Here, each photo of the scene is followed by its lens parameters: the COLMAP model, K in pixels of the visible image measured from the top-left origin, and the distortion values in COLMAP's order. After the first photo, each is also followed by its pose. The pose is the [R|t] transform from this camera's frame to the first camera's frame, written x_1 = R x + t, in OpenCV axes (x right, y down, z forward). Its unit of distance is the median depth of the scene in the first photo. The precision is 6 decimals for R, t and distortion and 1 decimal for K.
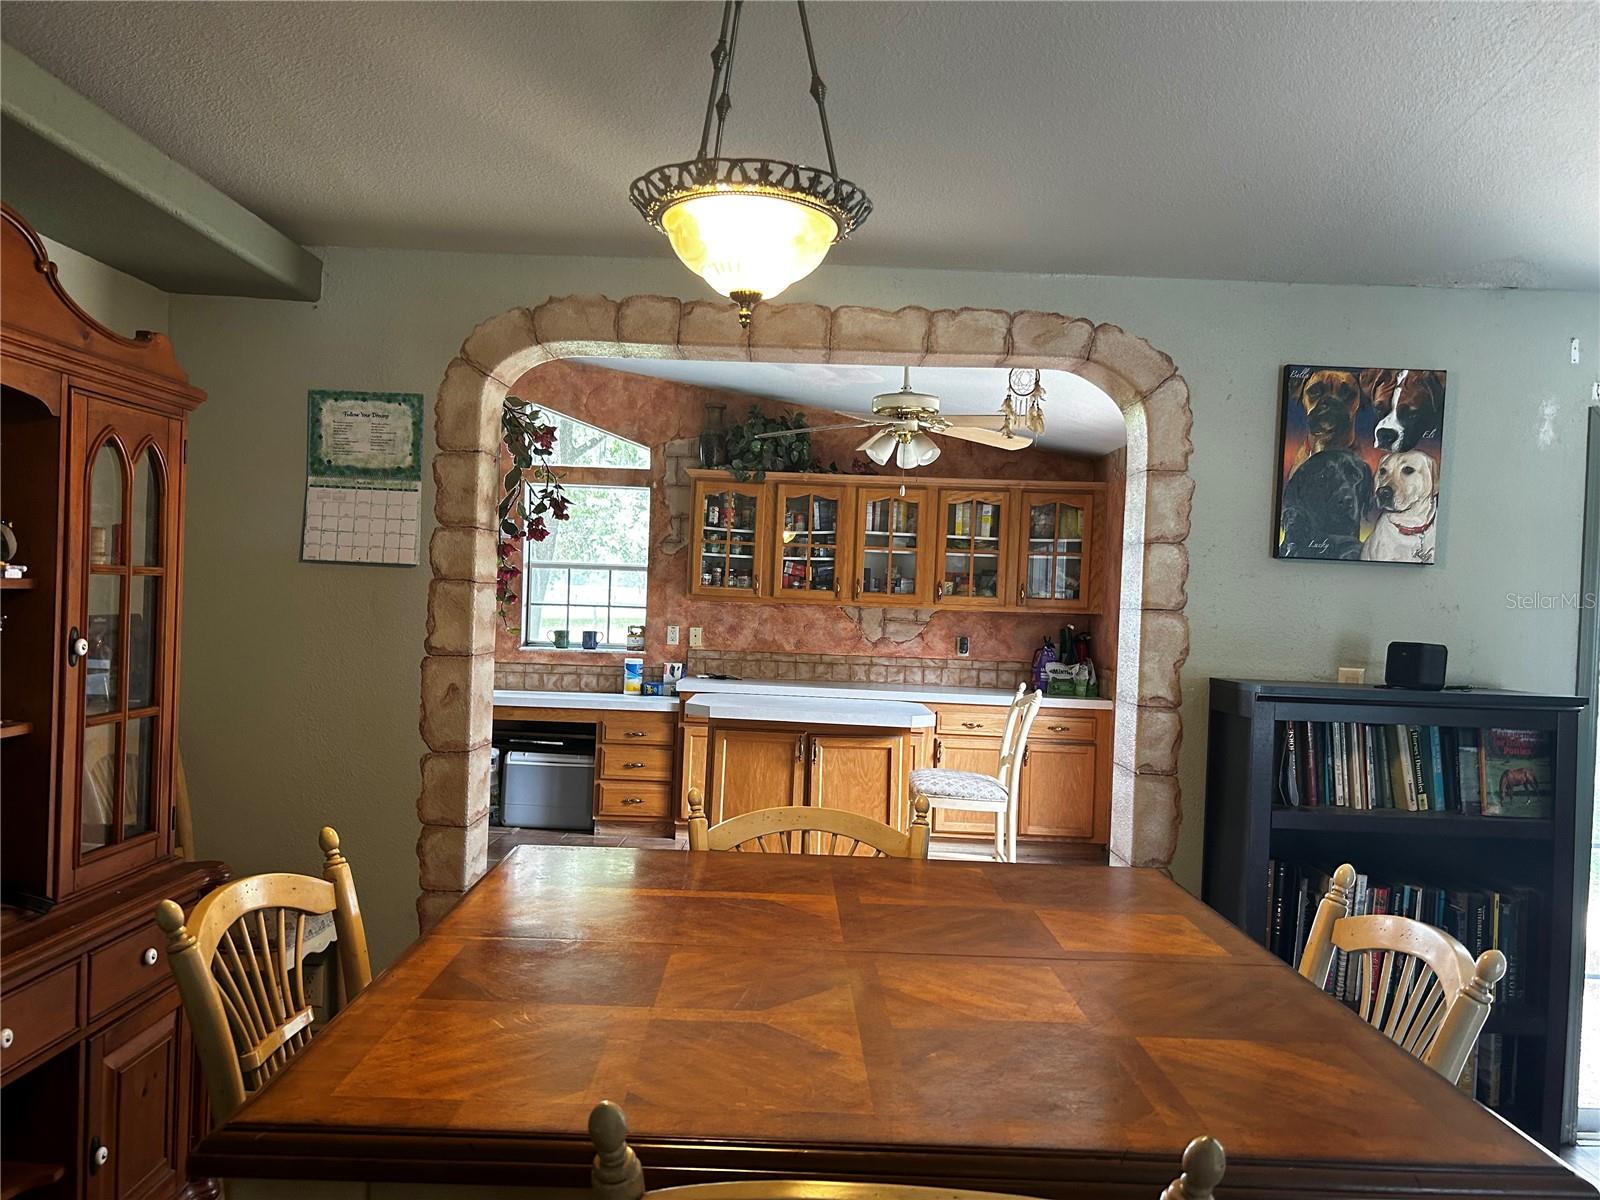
lens RADIAL K [[1196.3, 0, 795.0], [0, 1196.3, 615.1], [0, 0, 1]] dist [0.106785, -0.156819]
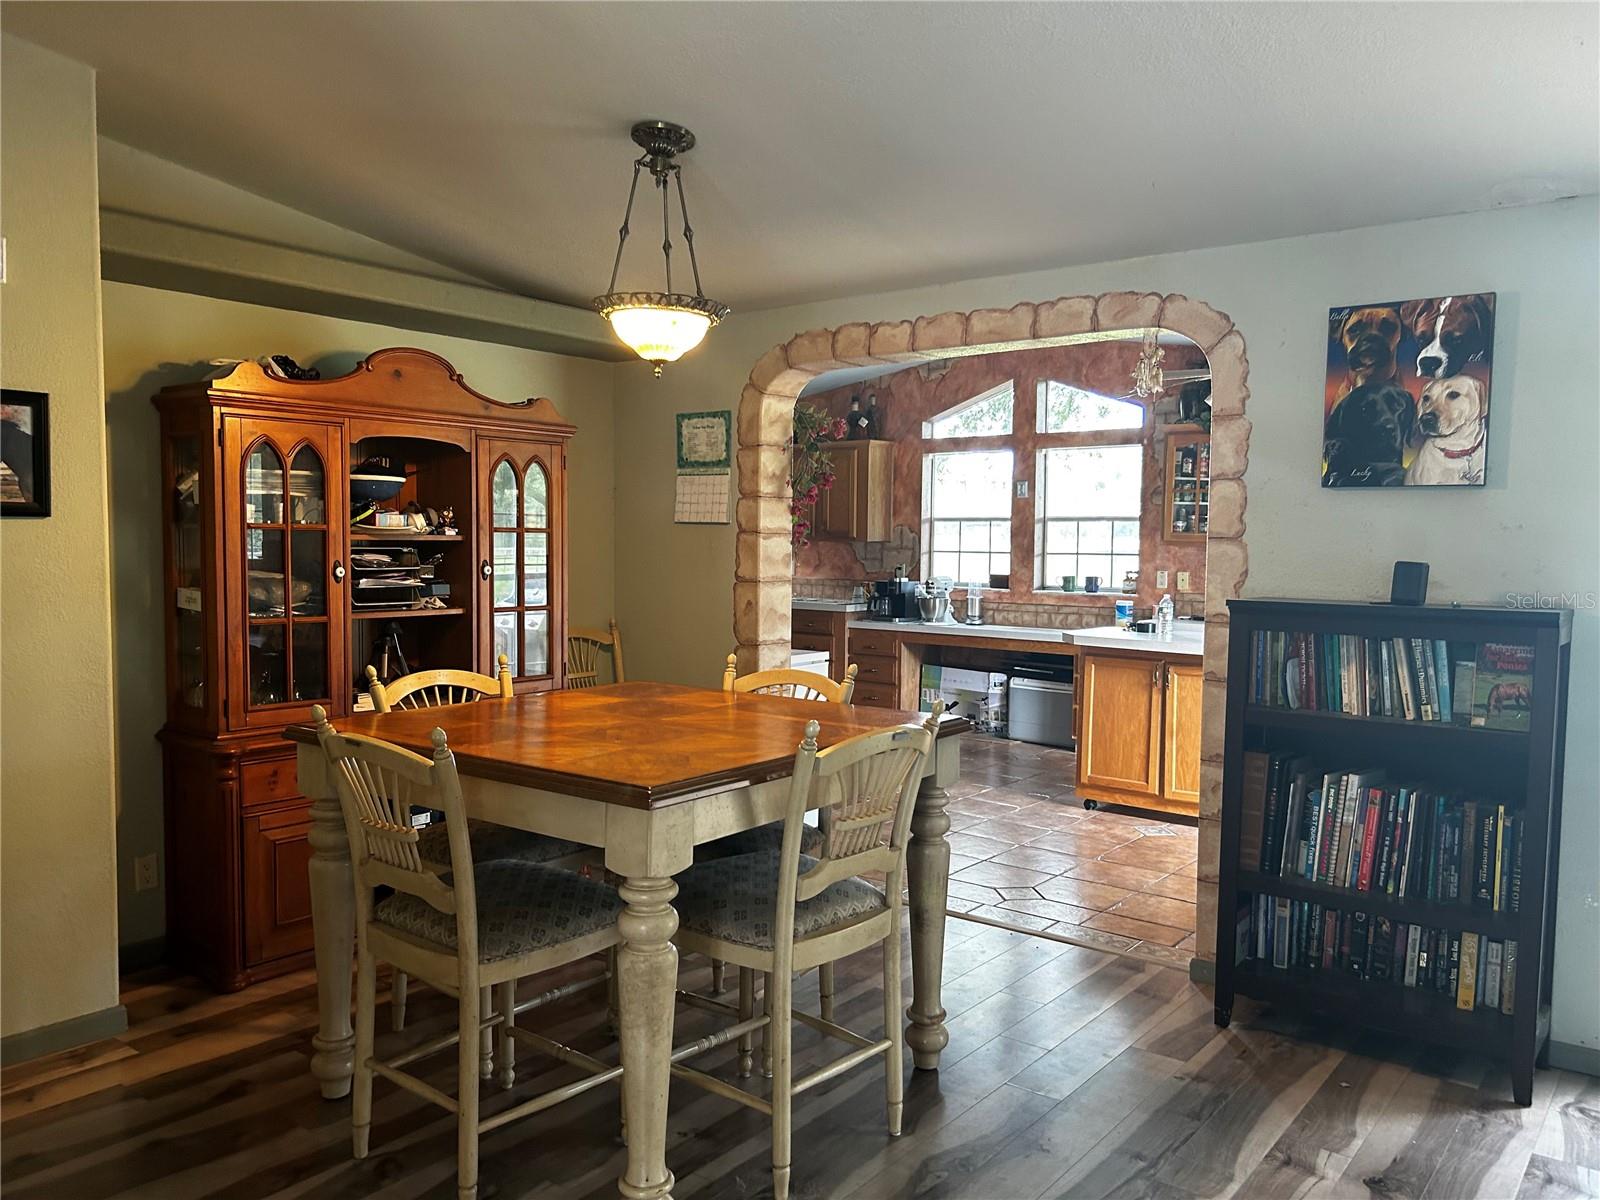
lens RADIAL K [[1196.3, 0, 795.0], [0, 1196.3, 615.1], [0, 0, 1]] dist [0.106785, -0.156819]
pose [[0.793724, 0.011407, -0.608171, 0.675280], [0.008557, 0.999516, 0.029915, 0.030595], [0.608218, -0.028949, 0.793242, -0.157002]]
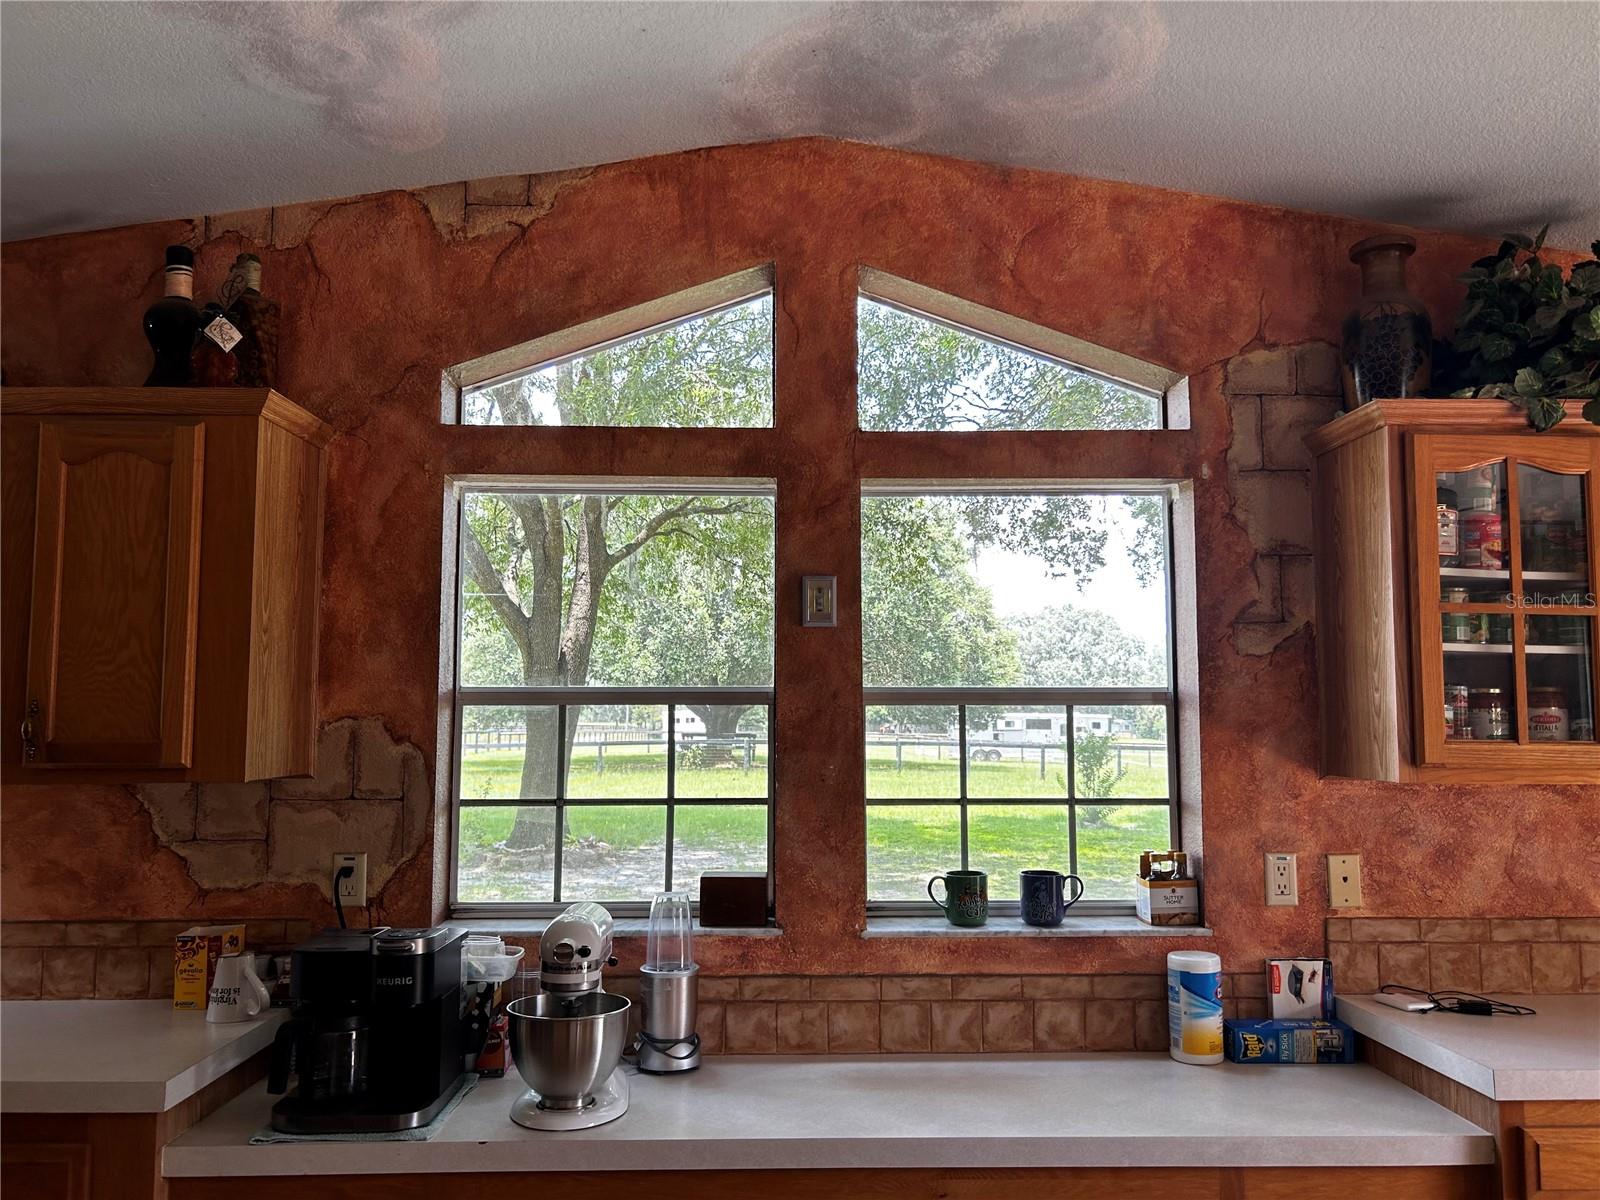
lens RADIAL K [[1202.8, 0, 813.9], [0, 1202.8, 608.4], [0, 0, 1]] dist [0.049439, -0.056221]
pose [[0.998868, -0.034514, 0.032733, -0.568644], [0.037796, 0.993687, -0.105626, -0.069844], [-0.028881, 0.106744, 0.993867, 1.428926]]
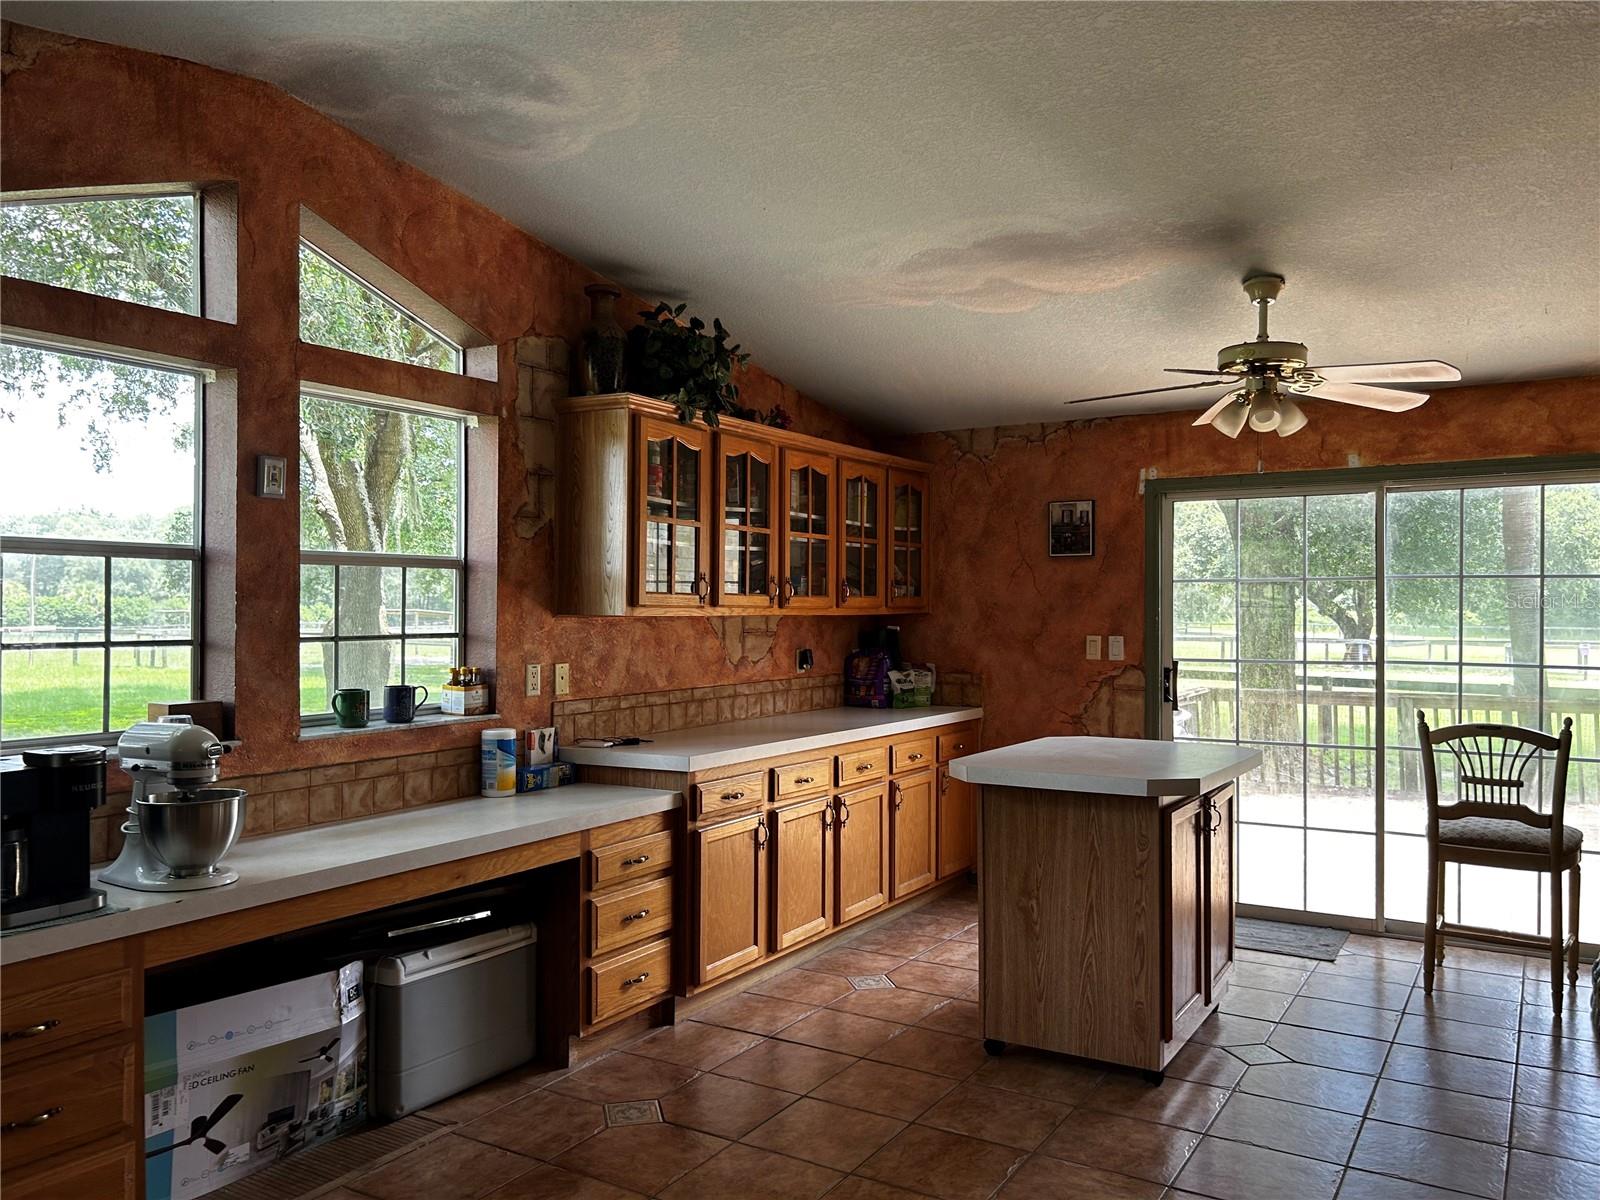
lens RADIAL K [[1202.8, 0, 813.9], [0, 1202.8, 608.4], [0, 0, 1]] dist [0.049439, -0.056221]
pose [[0.514517, -0.038616, 0.856610, -1.184147], [0.026446, 0.999225, 0.029161, -0.068817], [-0.857072, 0.007650, 0.515139, 1.329637]]
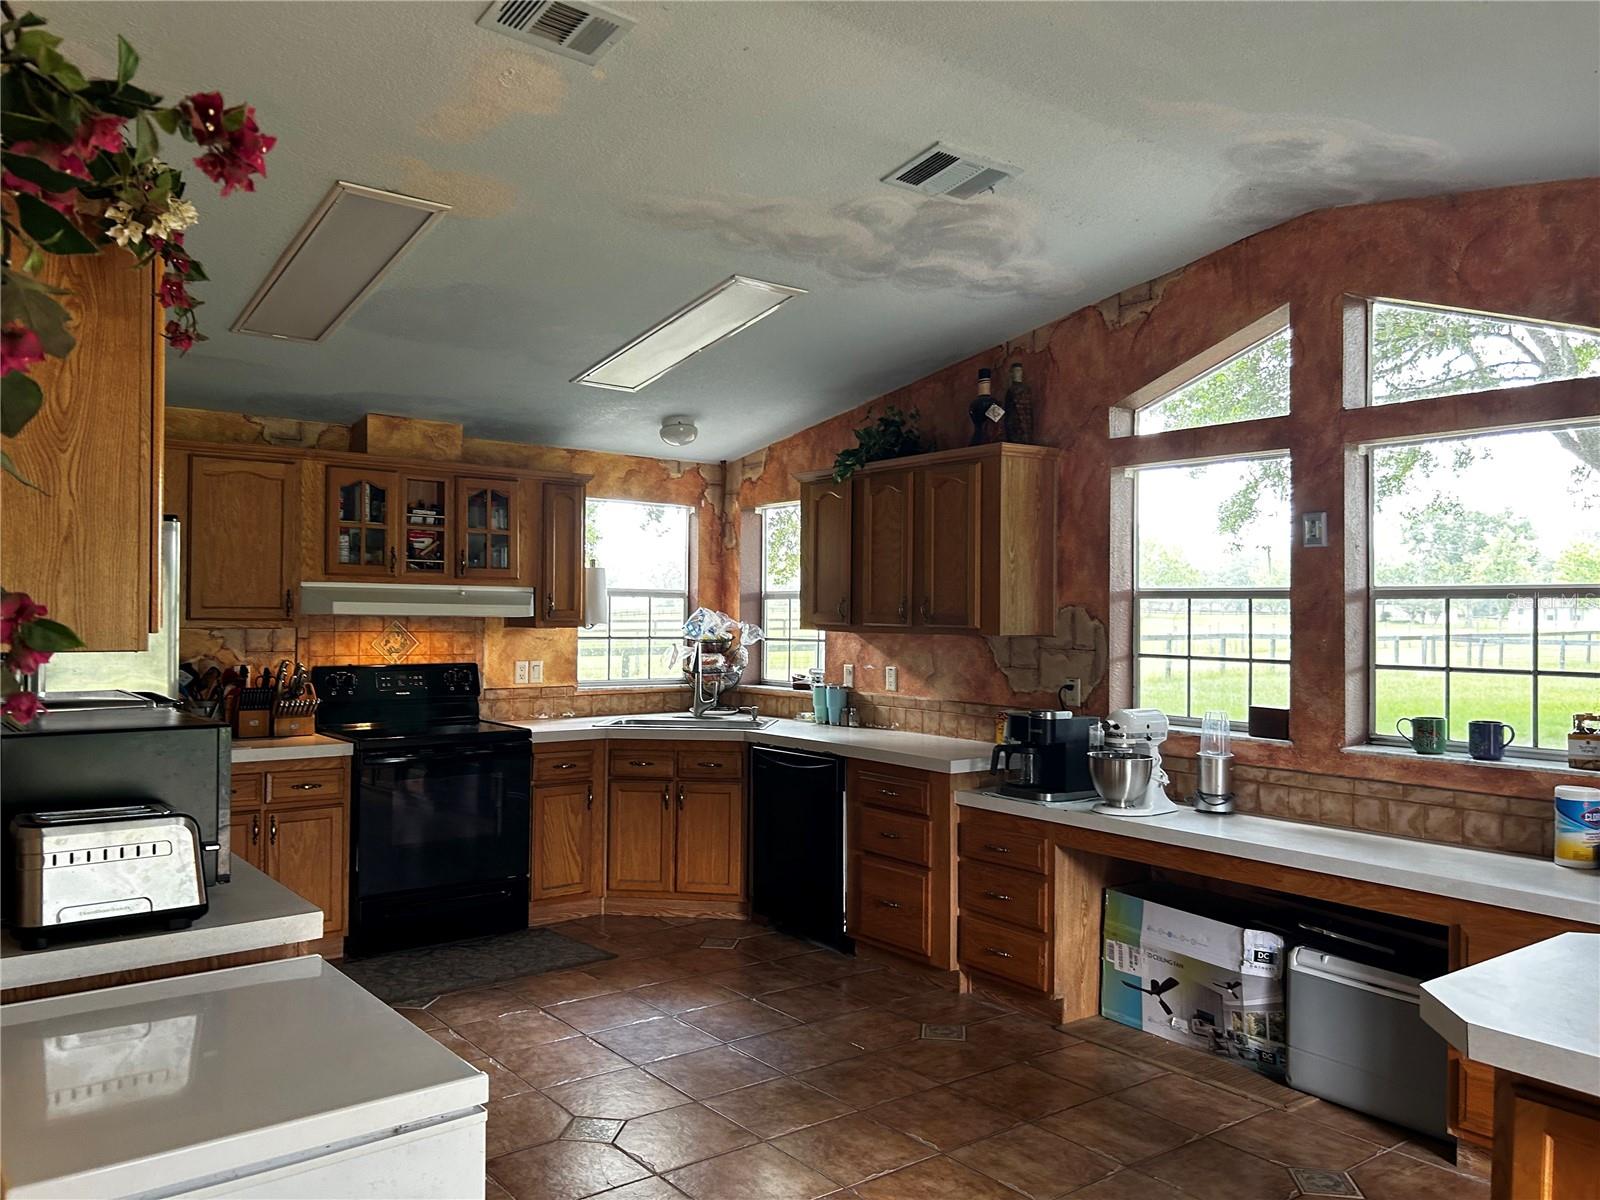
lens RADIAL K [[1201.3, 0, 797.3], [0, 1201.3, 603.2], [0, 0, 1]] dist [0.039902, -0.052810]
pose [[0.618880, -0.035401, -0.784687, 0.106947], [0.000994, 0.999018, -0.044286, -0.031709], [0.785485, 0.026628, 0.618308, 1.062583]]
